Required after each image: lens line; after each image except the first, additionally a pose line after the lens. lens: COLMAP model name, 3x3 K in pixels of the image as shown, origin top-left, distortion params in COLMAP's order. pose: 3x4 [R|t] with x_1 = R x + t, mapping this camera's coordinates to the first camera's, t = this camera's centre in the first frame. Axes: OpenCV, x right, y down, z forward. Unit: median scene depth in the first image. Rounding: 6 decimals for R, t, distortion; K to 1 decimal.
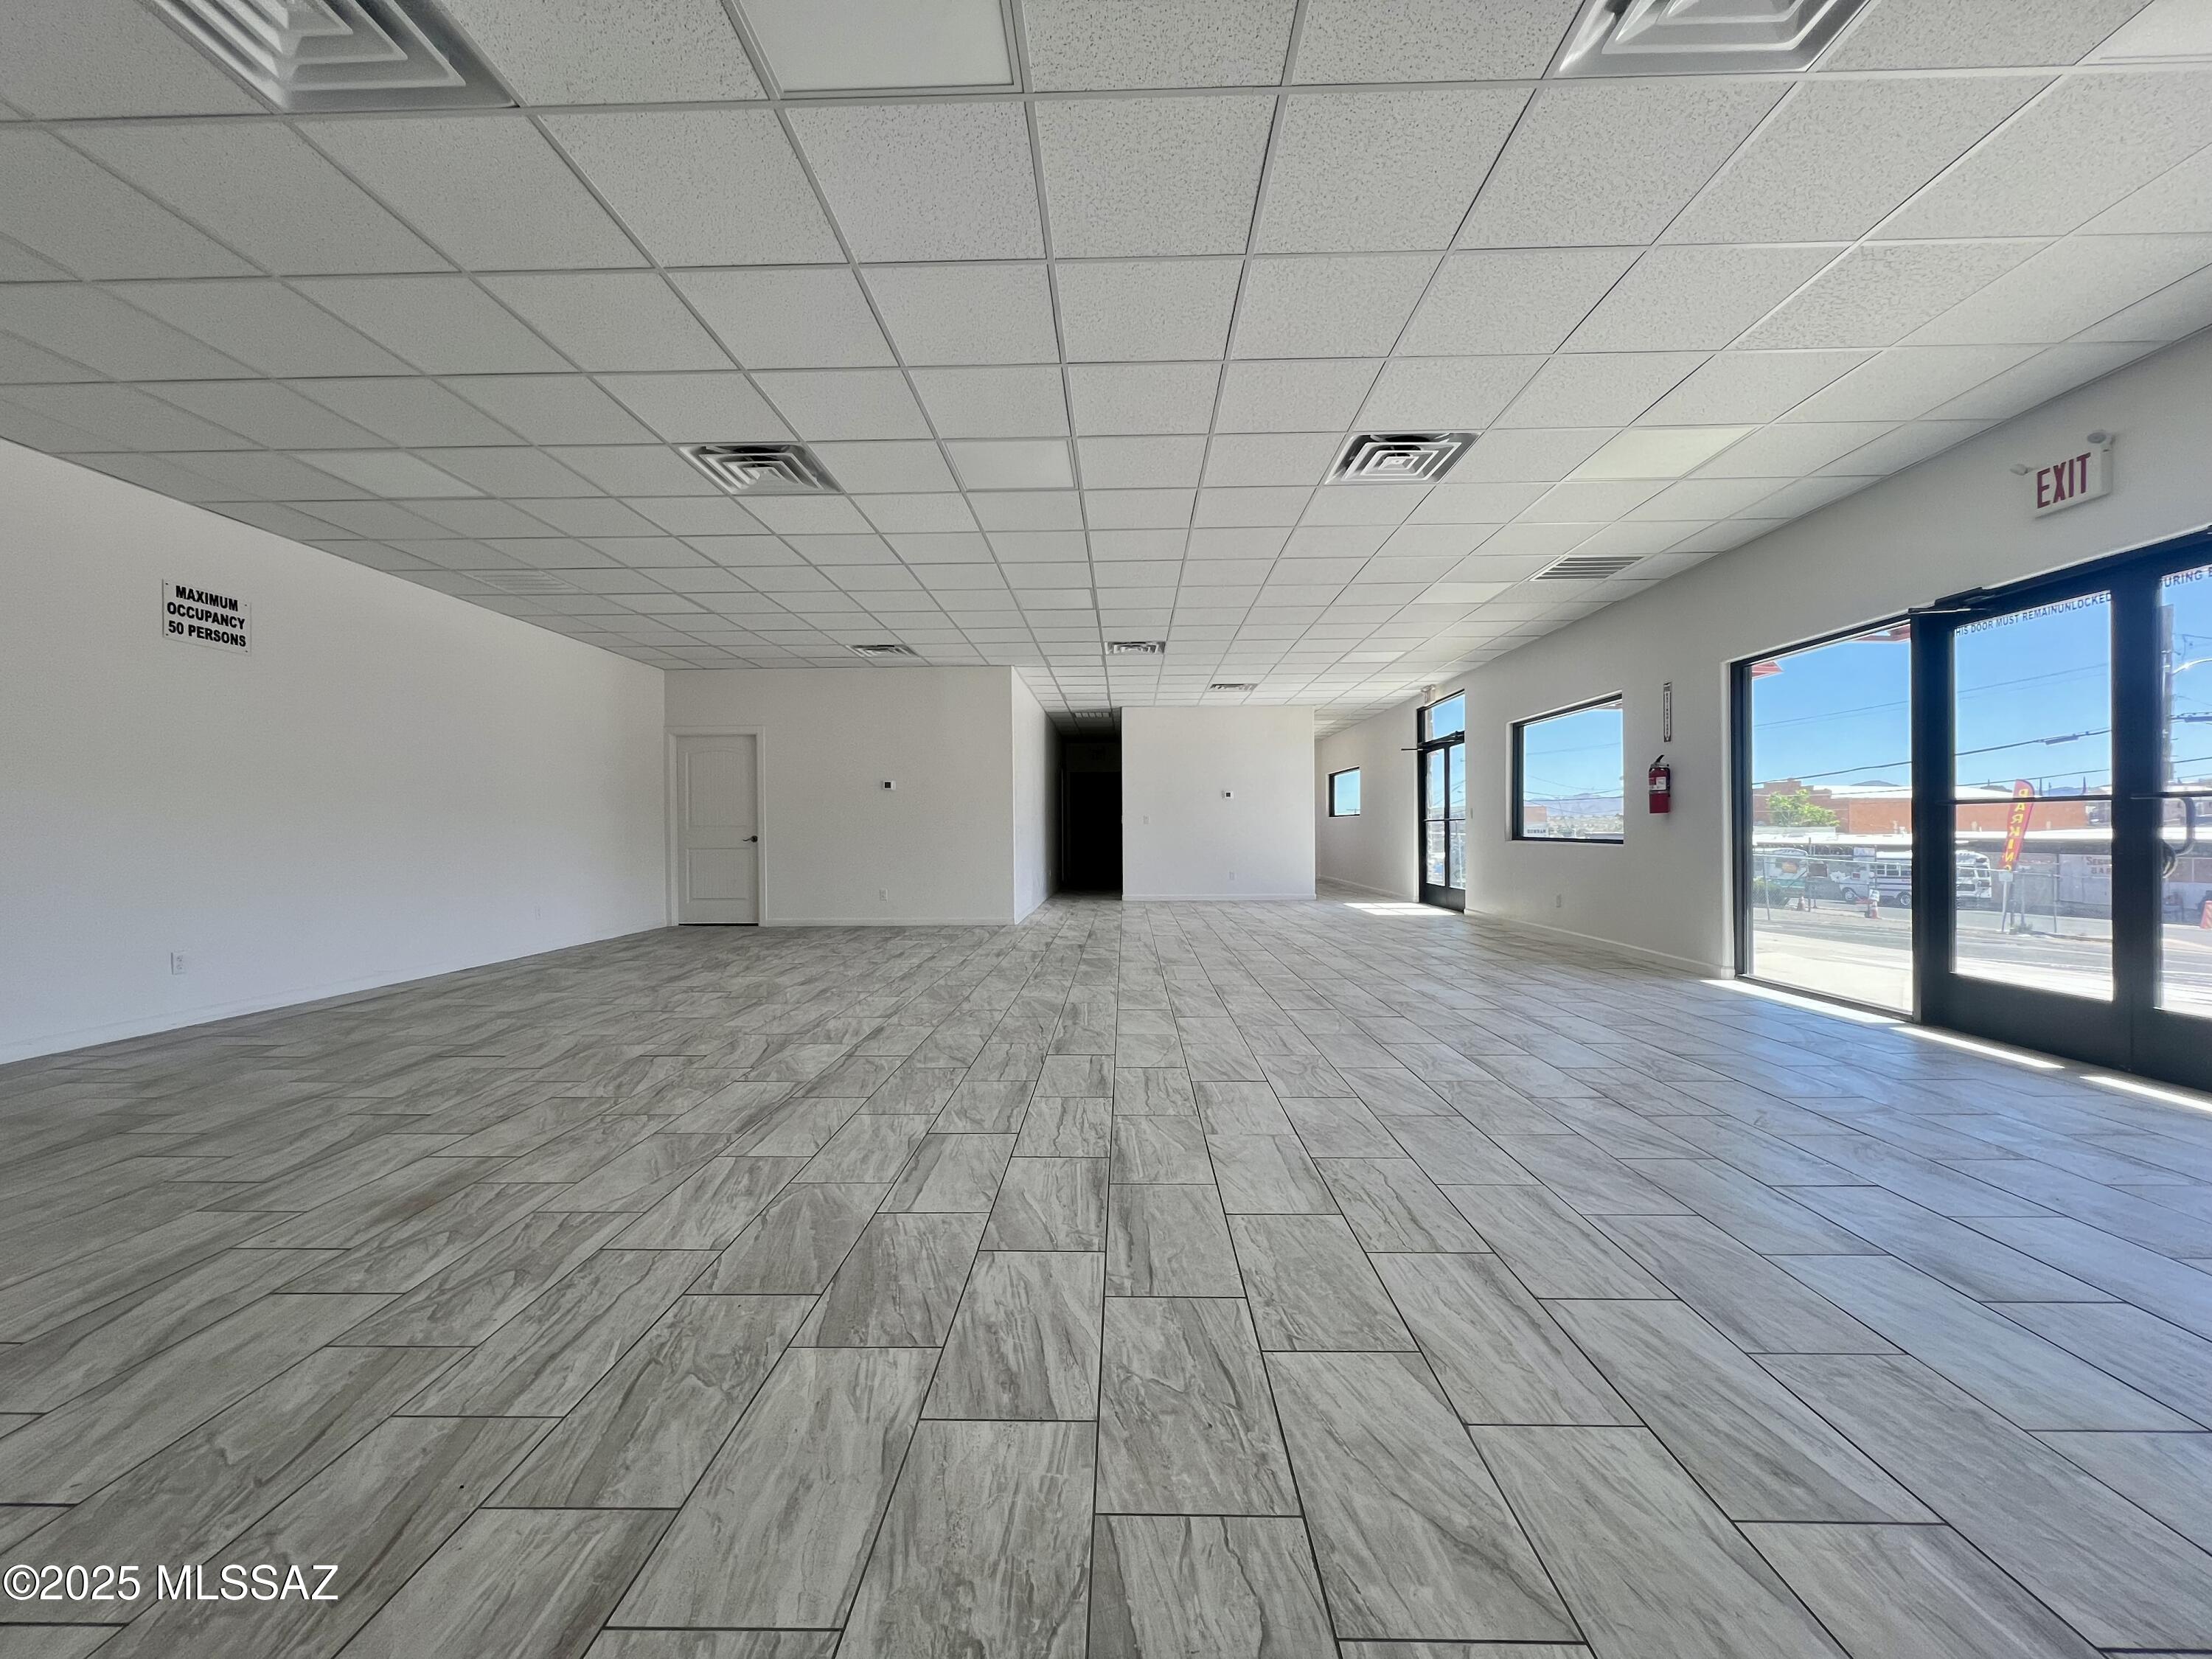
lens RADIAL K [[884.4, 0, 1106.0], [0, 884.4, 829.5], [0, 0, 1]] dist [-0.002065, -0.000026]
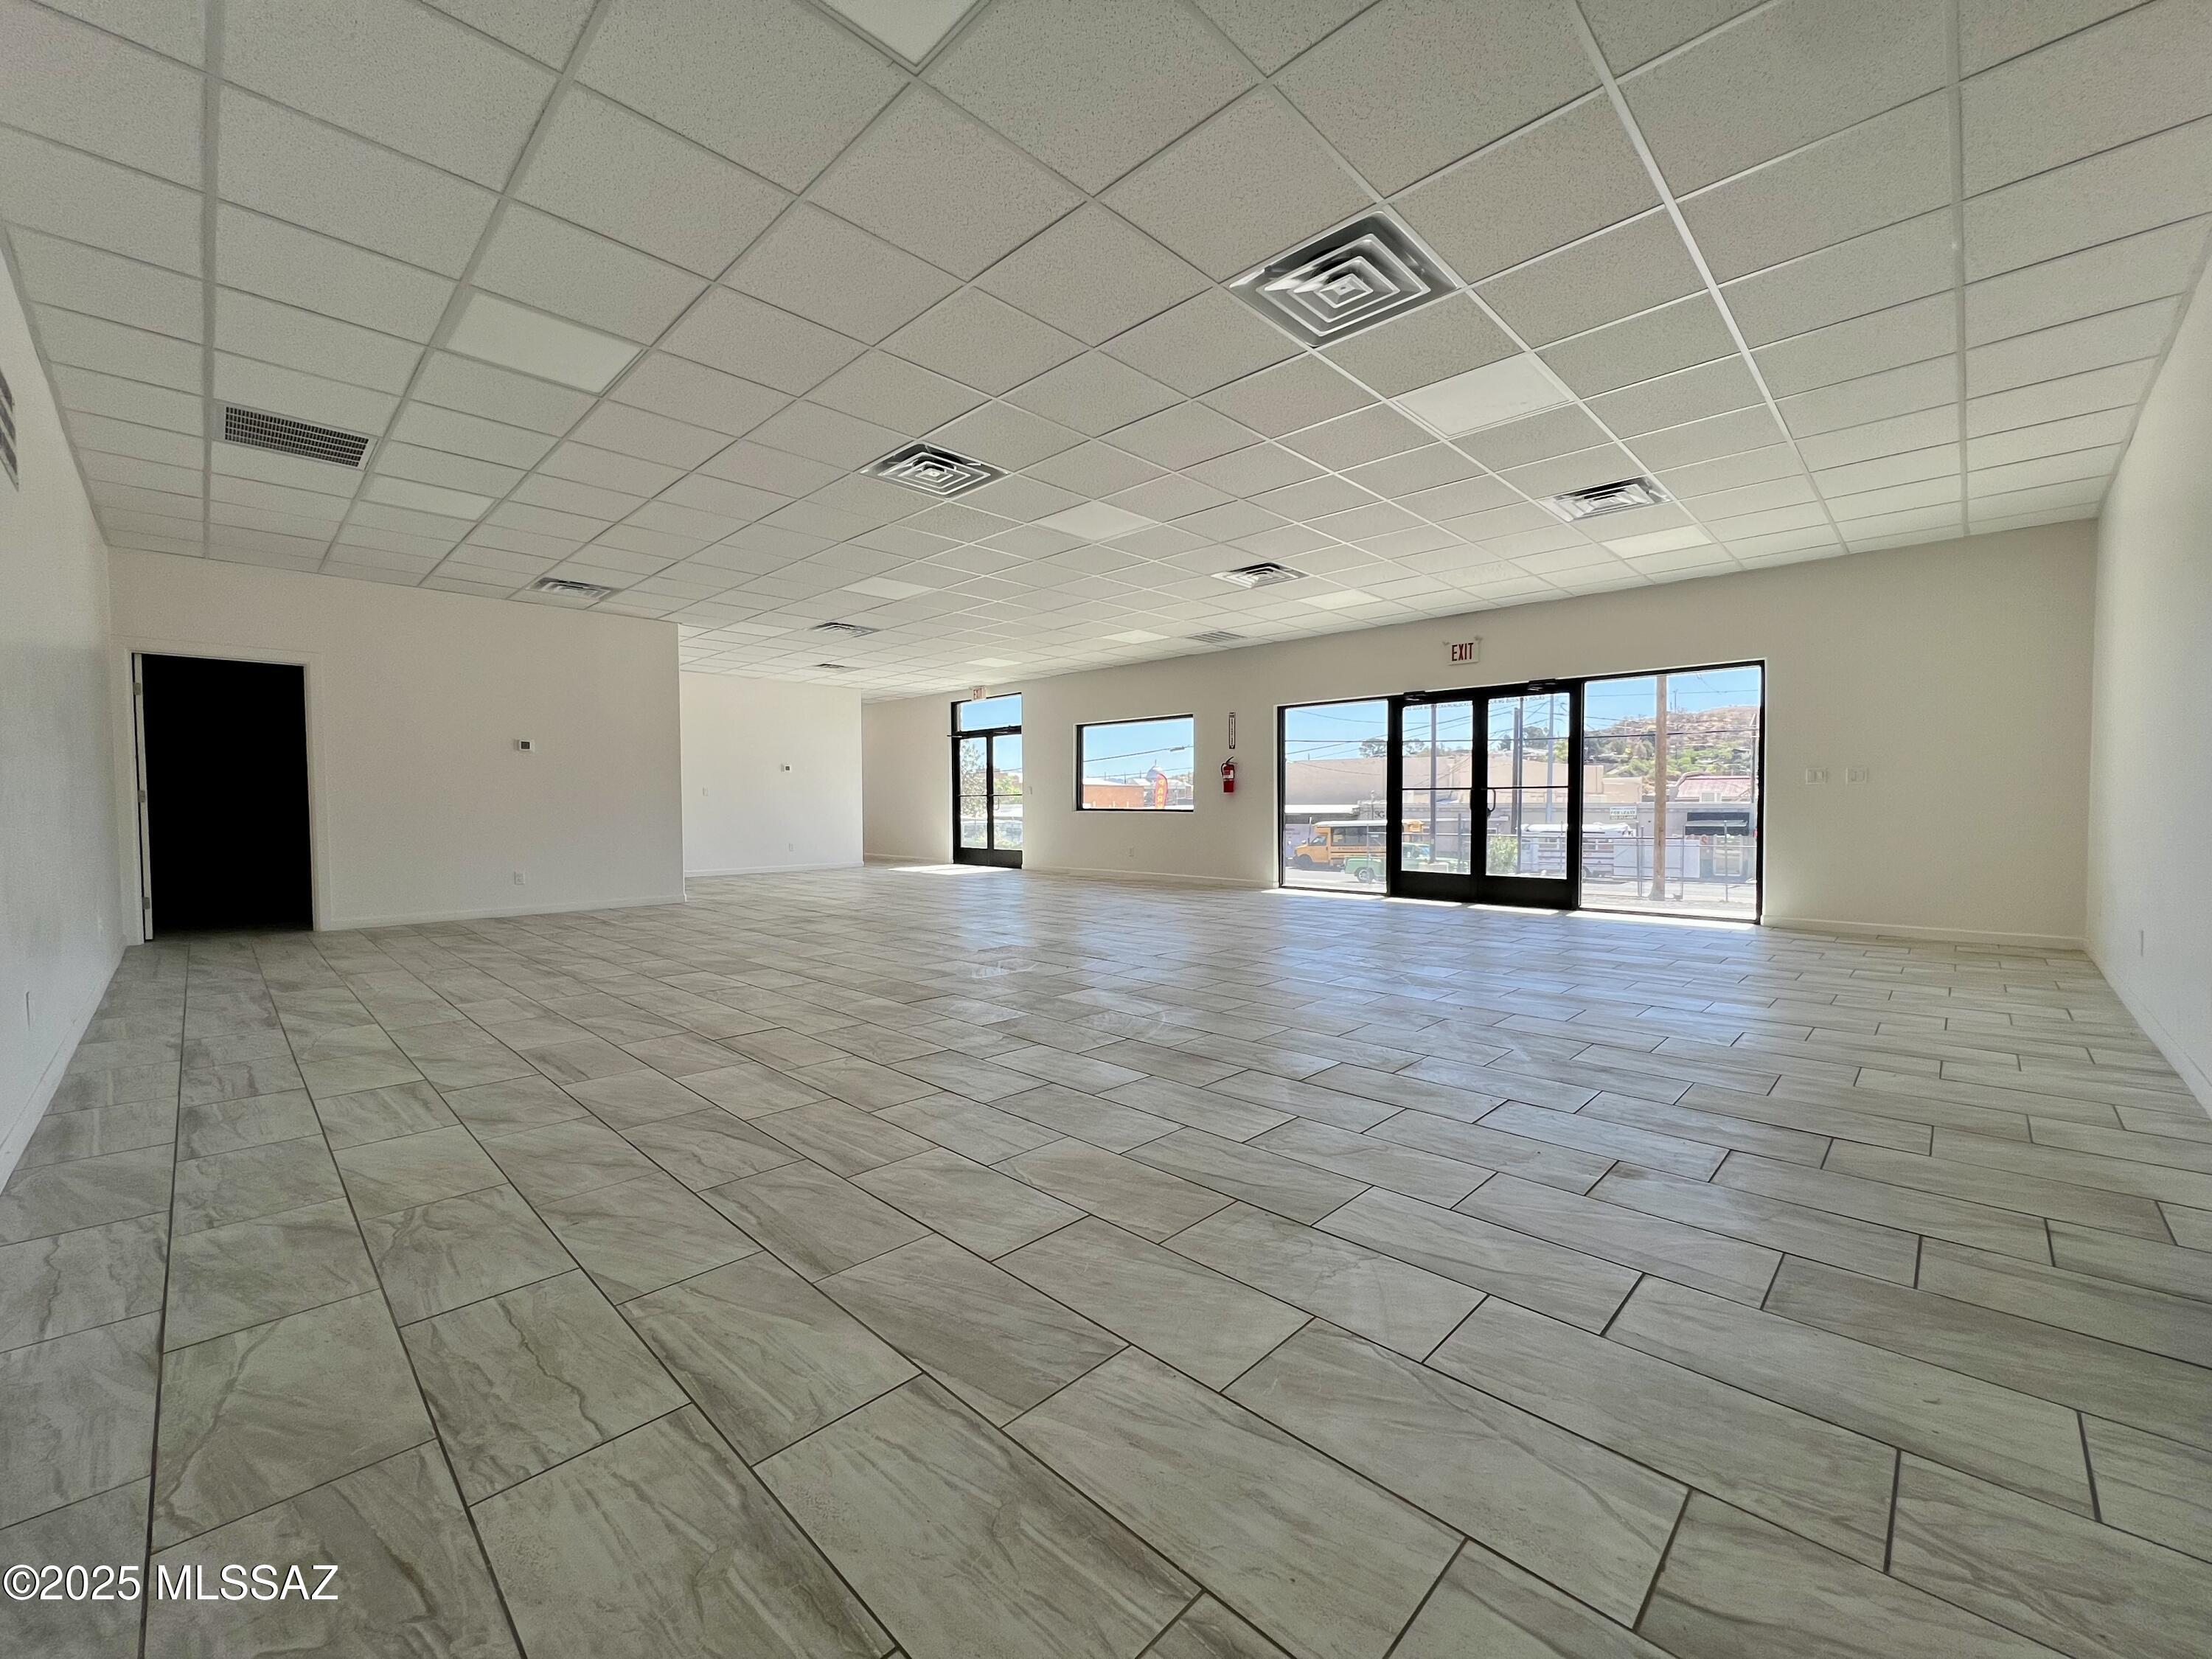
lens RADIAL K [[884.4, 0, 1106.0], [0, 884.4, 829.5], [0, 0, 1]] dist [-0.002065, -0.000026]
pose [[0.682780, -0.017285, 0.730420, -0.803811], [-0.002065, 0.999670, 0.025587, 0.009860], [-0.730622, -0.018978, 0.682519, 0.057955]]
